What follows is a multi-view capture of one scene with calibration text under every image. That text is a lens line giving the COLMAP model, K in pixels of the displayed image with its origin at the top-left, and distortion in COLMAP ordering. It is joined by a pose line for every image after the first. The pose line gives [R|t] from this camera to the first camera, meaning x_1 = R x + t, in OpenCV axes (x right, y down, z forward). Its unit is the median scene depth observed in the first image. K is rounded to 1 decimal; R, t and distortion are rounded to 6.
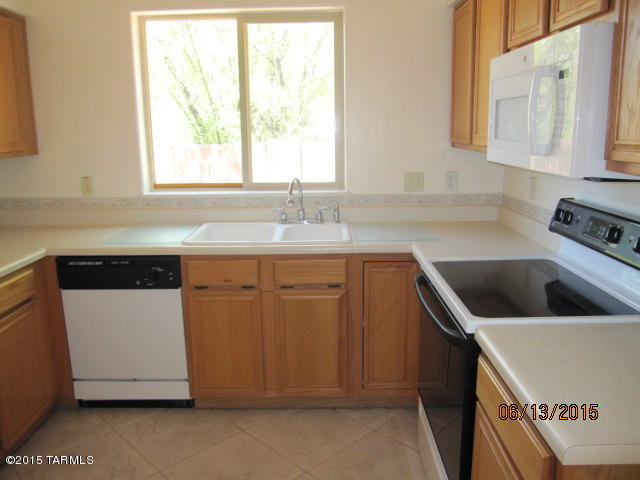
lens RADIAL K [[532.7, 0, 320.0], [0, 532.7, 240.0], [0, 0, 1]] dist [-0.068610, 0.011413]
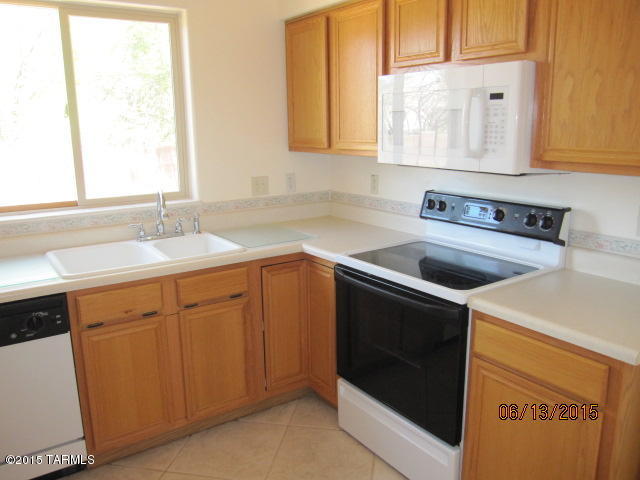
lens RADIAL K [[529.5, 0, 320.0], [0, 529.5, 240.0], [0, 0, 1]] dist [-0.060151, 0.018588]
pose [[0.819975, -0.121842, 0.559281, -0.365251], [0.121008, 0.991898, 0.038676, -0.034077], [-0.559462, 0.035964, 0.828075, 0.092591]]
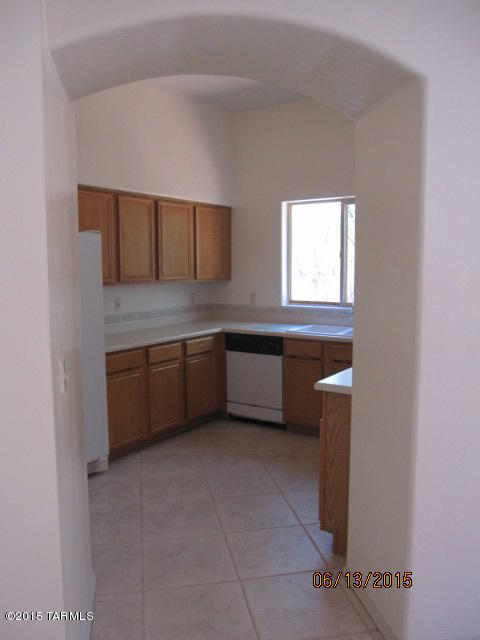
lens RADIAL K [[529.5, 0, 240.0], [0, 529.5, 320.0], [0, 0, 1]] dist [-0.060151, 0.018588]
pose [[0.828952, 0.063473, -0.555706, 0.582677], [-0.118508, 0.990914, -0.063597, 0.097583], [0.546621, 0.118575, 0.828943, -0.555380]]
